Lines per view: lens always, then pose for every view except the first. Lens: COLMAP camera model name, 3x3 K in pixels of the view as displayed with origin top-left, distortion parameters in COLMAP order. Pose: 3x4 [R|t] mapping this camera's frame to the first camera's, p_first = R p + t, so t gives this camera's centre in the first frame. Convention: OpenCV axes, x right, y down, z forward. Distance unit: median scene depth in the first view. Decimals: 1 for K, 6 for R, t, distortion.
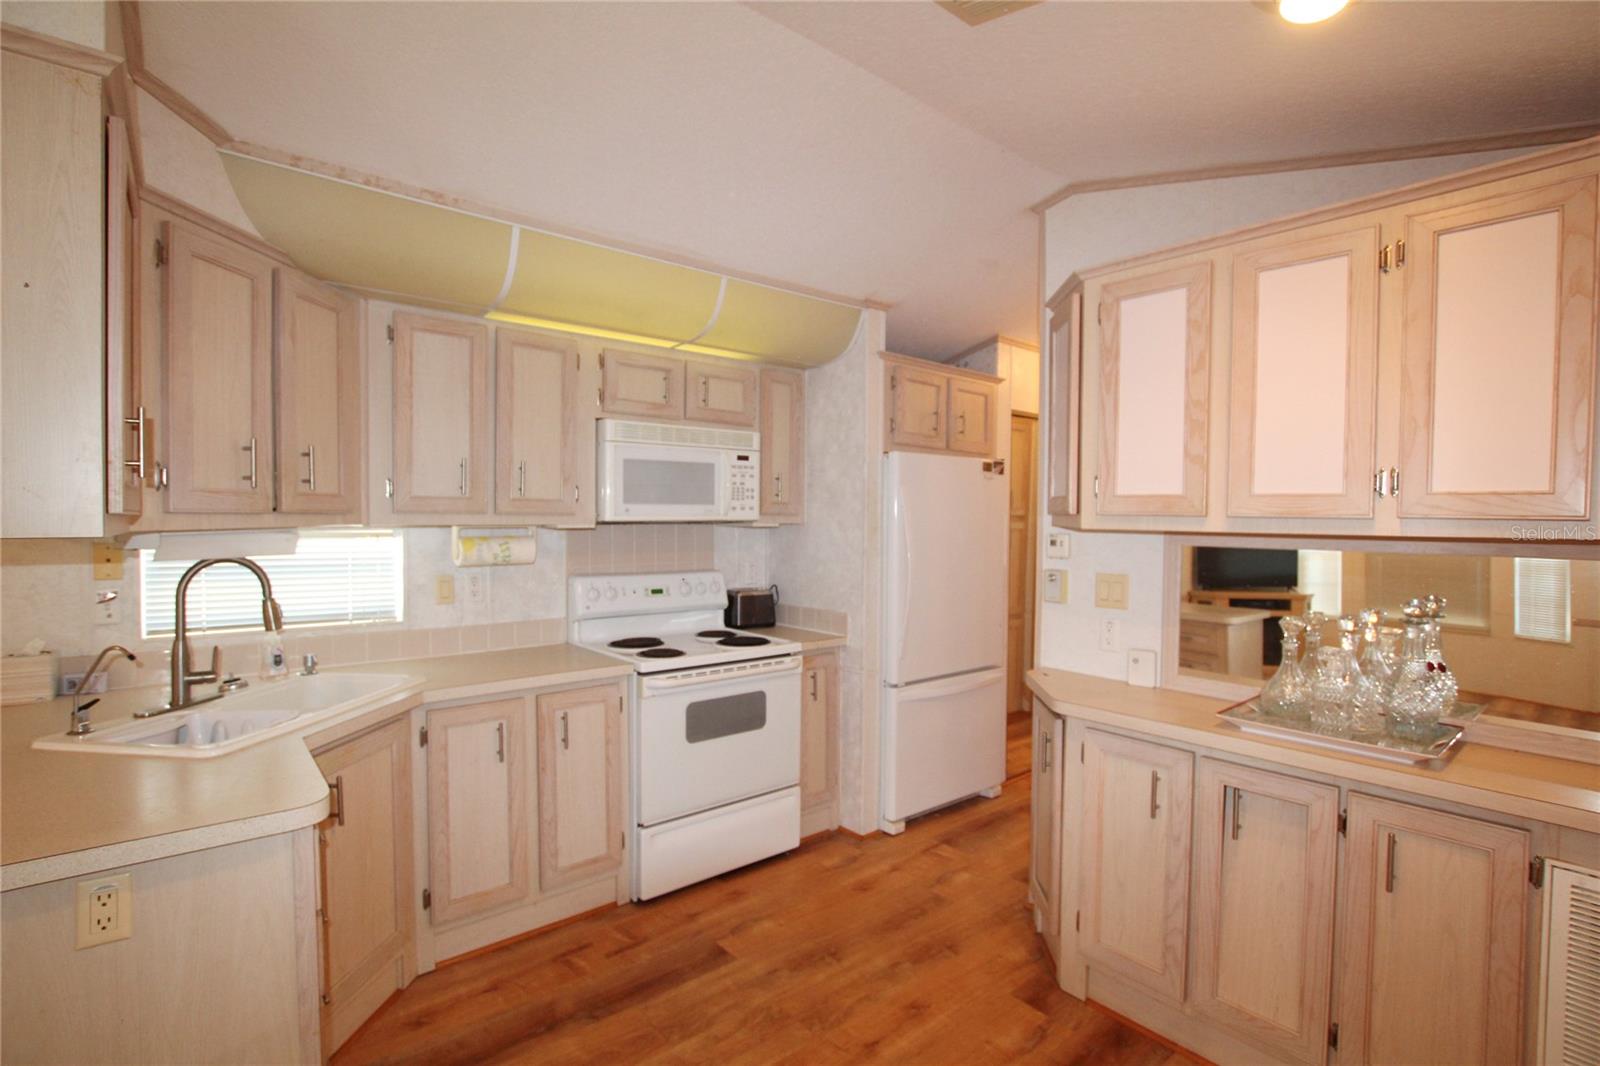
lens RADIAL K [[742.1, 0, 790.8], [0, 742.1, 531.8], [0, 0, 1]] dist [-0.037618, 0.005733]
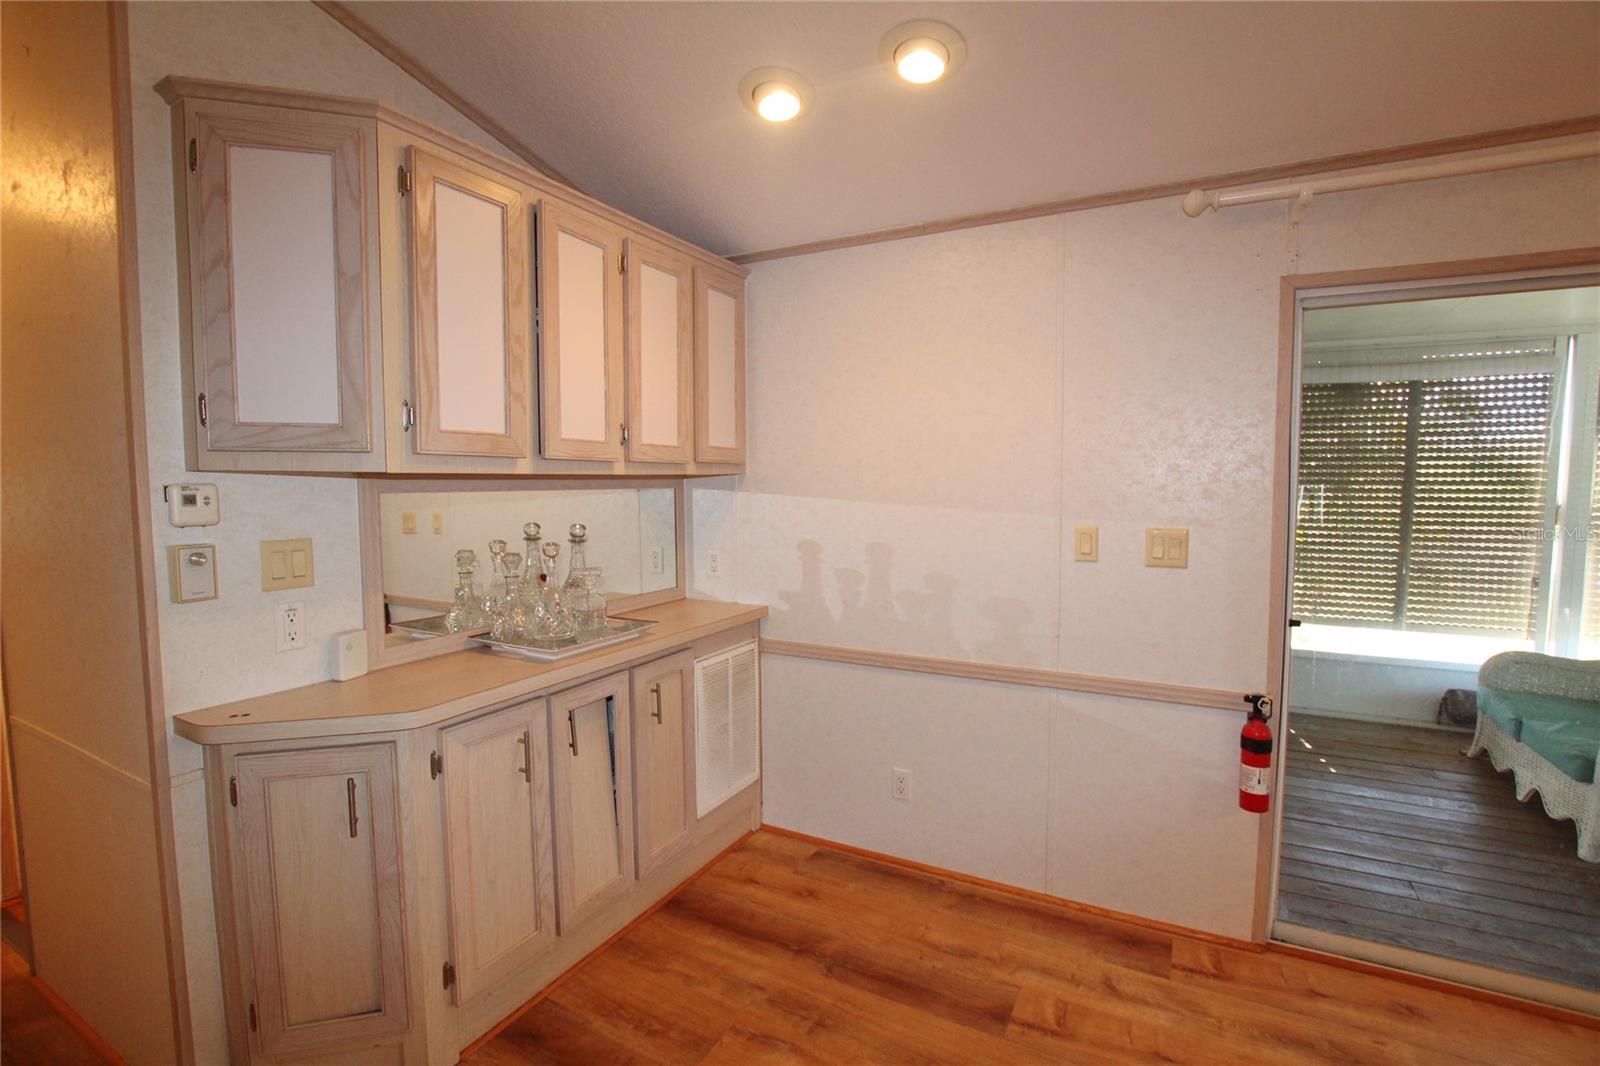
lens RADIAL K [[742.1, 0, 790.8], [0, 742.1, 531.8], [0, 0, 1]] dist [-0.037618, 0.005733]
pose [[-0.368868, -0.073328, 0.926585, -0.347349], [0.017589, 0.996154, 0.085835, -0.000727], [-0.929315, 0.047960, -0.366160, 0.746852]]
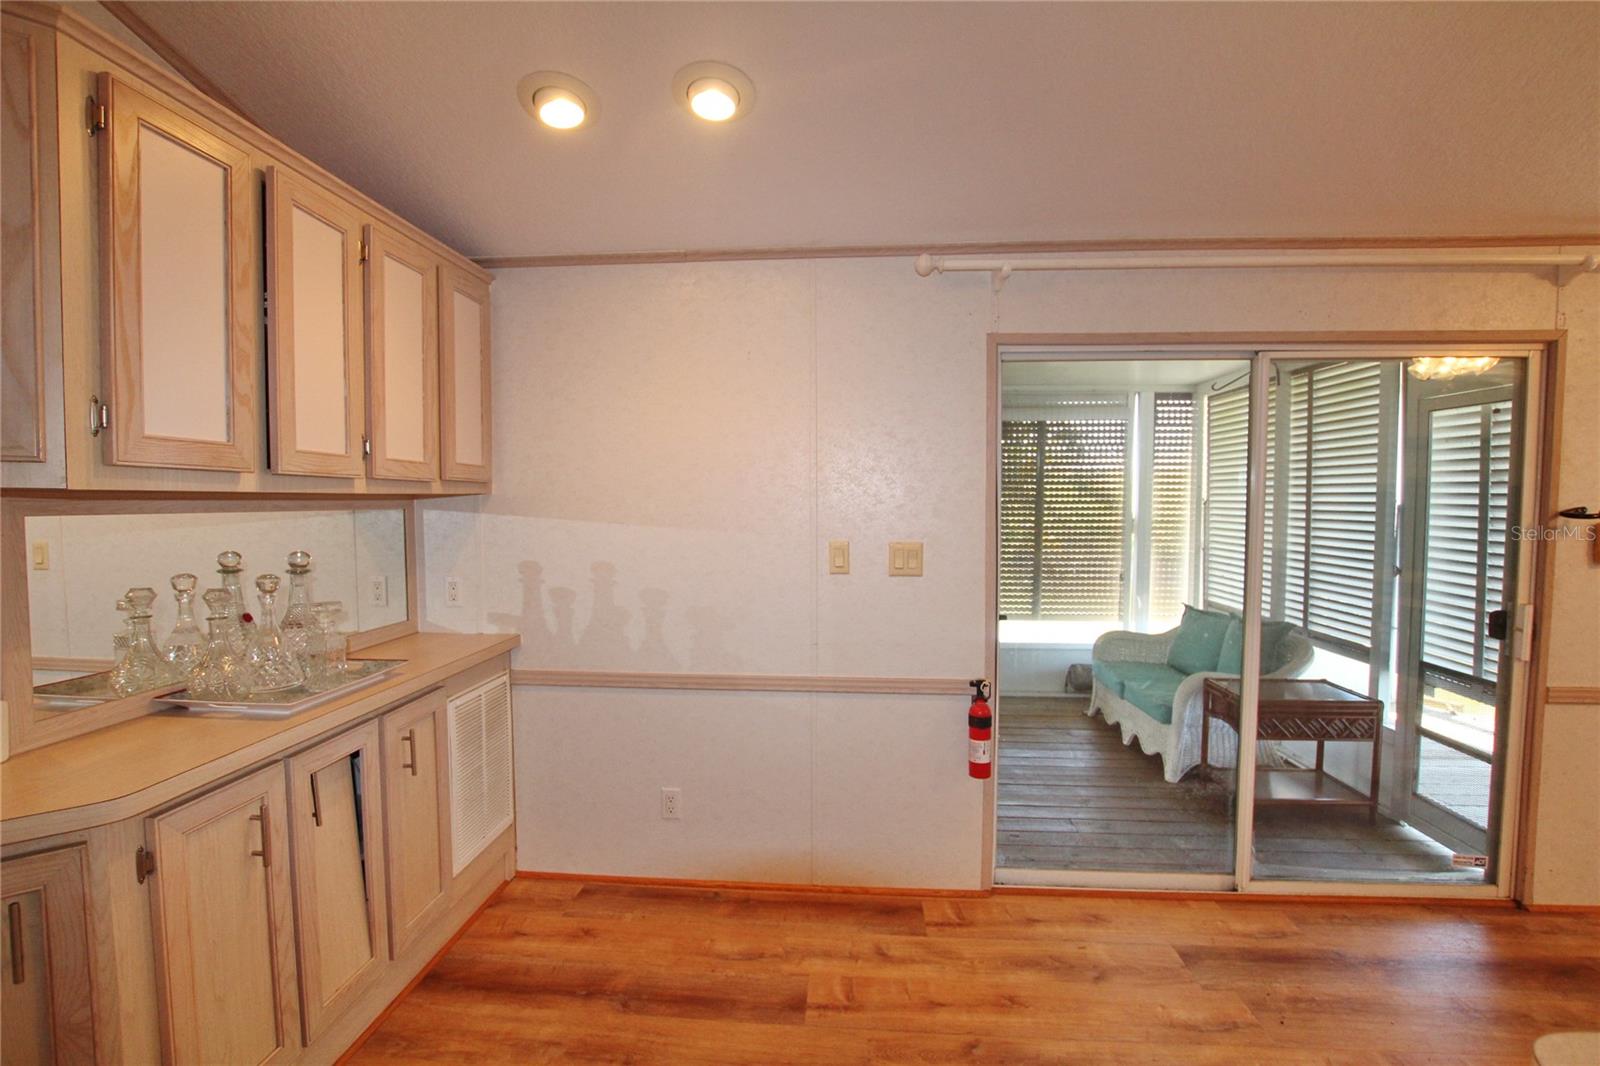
lens RADIAL K [[742.1, 0, 790.8], [0, 742.1, 531.8], [0, 0, 1]] dist [-0.037618, 0.005733]
pose [[-0.713965, -0.039243, 0.699081, -0.301952], [0.007683, 0.997929, 0.063865, -0.001777], [-0.700140, 0.050968, -0.712184, 0.836218]]
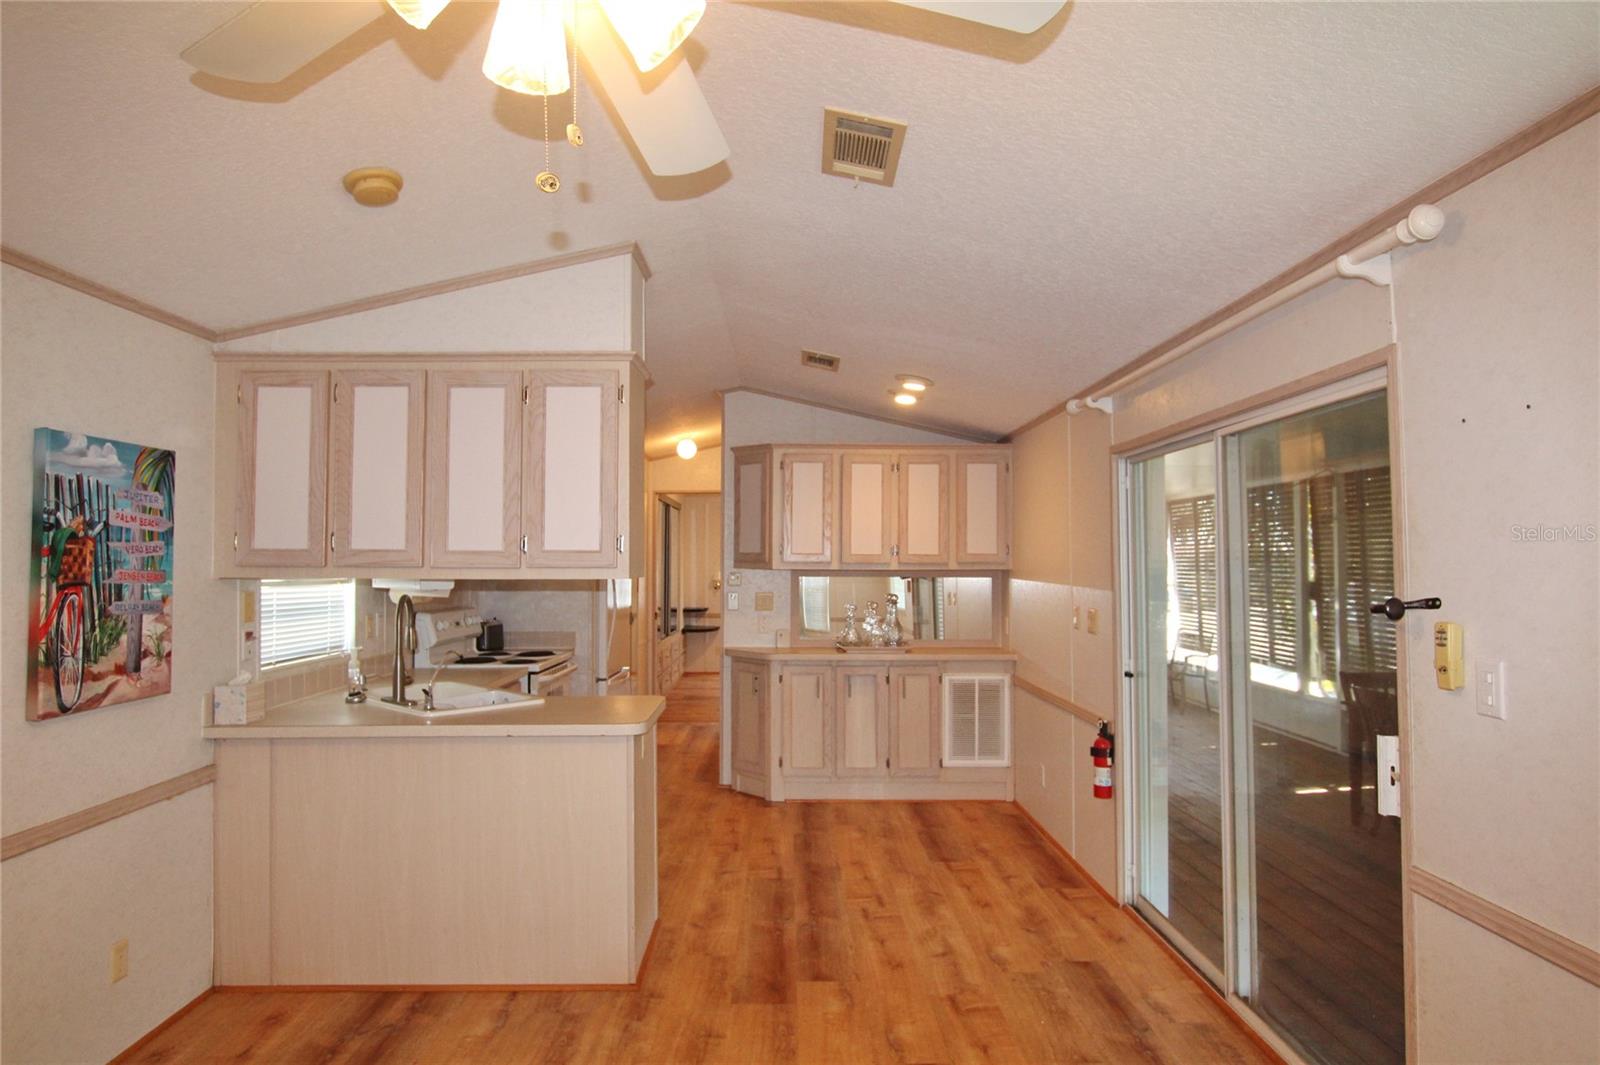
lens RADIAL K [[926.5, 0, 800.0], [0, 926.5, 532.5], [0, 0, 1]] dist [-0.001412, -0.000024]
pose [[0.624967, 0.018483, 0.780432, -1.294316], [0.018775, 0.999075, -0.038696, -0.003810], [-0.780425, 0.038837, 0.624042, -0.549763]]
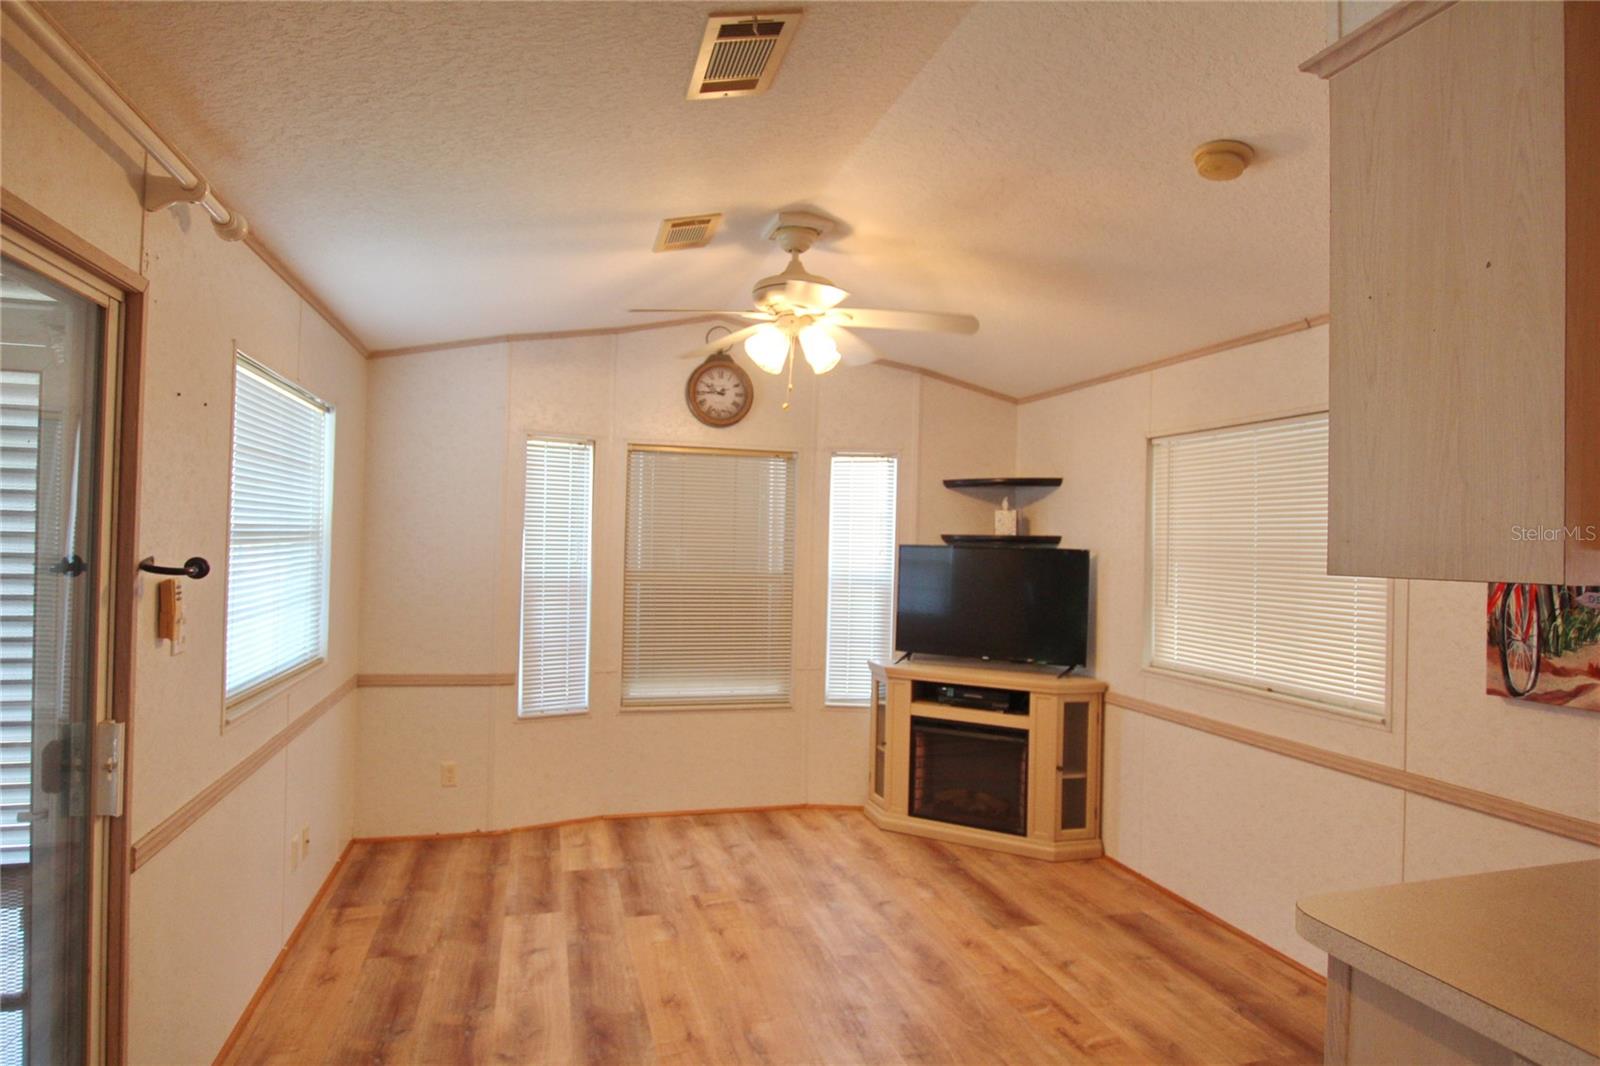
lens RADIAL K [[890.1, 0, 788.3], [0, 890.1, 532.6], [0, 0, 1]] dist [-0.023913, 0.004349]
pose [[-0.411862, -0.023116, -0.910953, 0.061471], [-0.038864, 0.999214, -0.007784, -0.002145], [0.910417, 0.032197, -0.412437, 0.292119]]
